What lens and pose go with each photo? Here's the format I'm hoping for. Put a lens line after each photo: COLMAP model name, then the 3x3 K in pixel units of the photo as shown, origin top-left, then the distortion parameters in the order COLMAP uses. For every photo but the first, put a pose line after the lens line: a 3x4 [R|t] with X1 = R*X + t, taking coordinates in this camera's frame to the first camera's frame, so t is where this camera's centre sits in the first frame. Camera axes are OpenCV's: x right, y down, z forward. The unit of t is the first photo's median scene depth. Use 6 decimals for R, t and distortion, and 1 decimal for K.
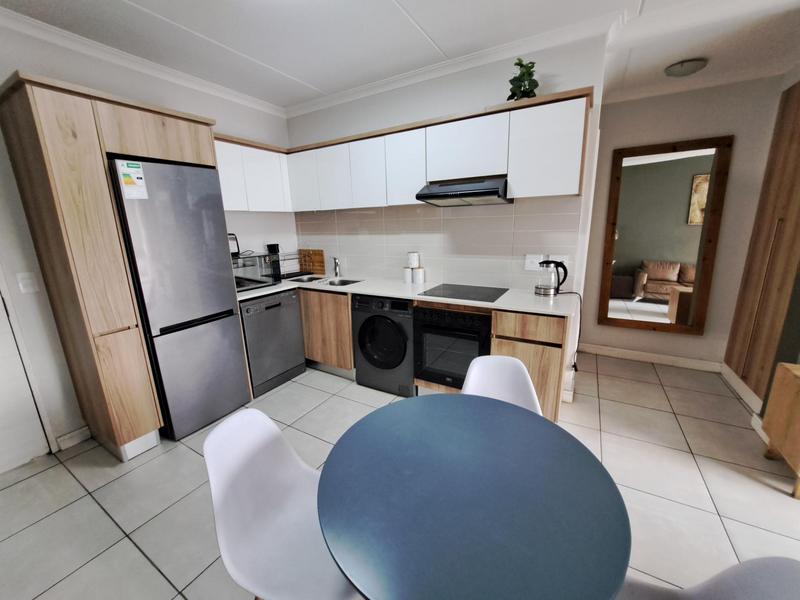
lens RADIAL K [[319.6, 0, 401.1], [0, 319.6, 298.0], [0, 0, 1]] dist [-0.012420, -0.000128]
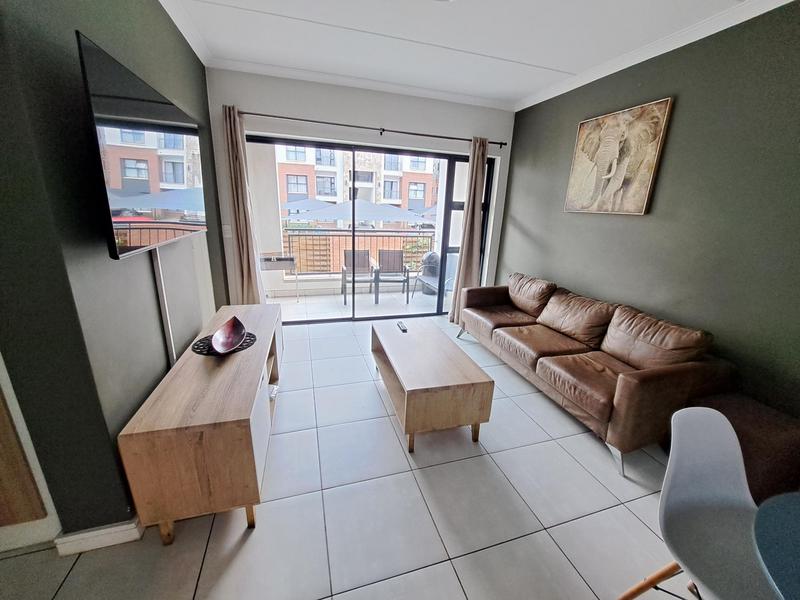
lens RADIAL K [[316.1, 0, 400.5], [0, 316.1, 297.5], [0, 0, 1]] dist [0.000989, 0.000056]
pose [[-0.734830, -0.191930, 0.650529, 0.341388], [0.134708, 0.898720, 0.417319, -0.182214], [-0.664739, 0.394290, -0.634552, 0.718594]]
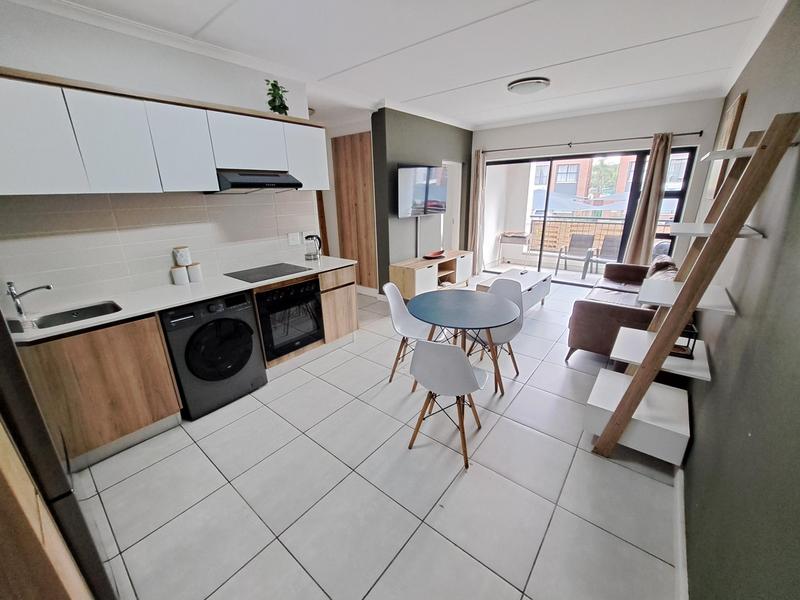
lens RADIAL K [[319.6, 0, 401.1], [0, 319.6, 298.0], [0, 0, 1]] dist [-0.012420, -0.000128]
pose [[0.147681, -0.285018, 0.947077, -0.900304], [0.238971, 0.939488, 0.245470, -0.106054], [-0.959731, 0.190072, 0.206855, 0.363503]]
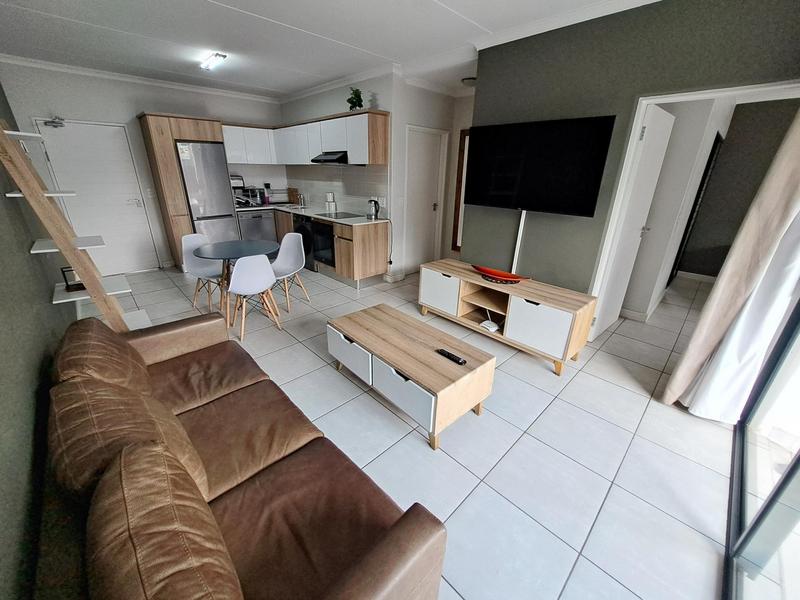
lens RADIAL K [[319.6, 0, 401.1], [0, 319.6, 298.0], [0, 0, 1]] dist [-0.012420, -0.000128]
pose [[0.962515, 0.141229, -0.231560, 1.116788], [-0.104591, 0.980975, 0.163549, 0.119769], [0.250252, -0.133199, 0.958974, -0.800731]]
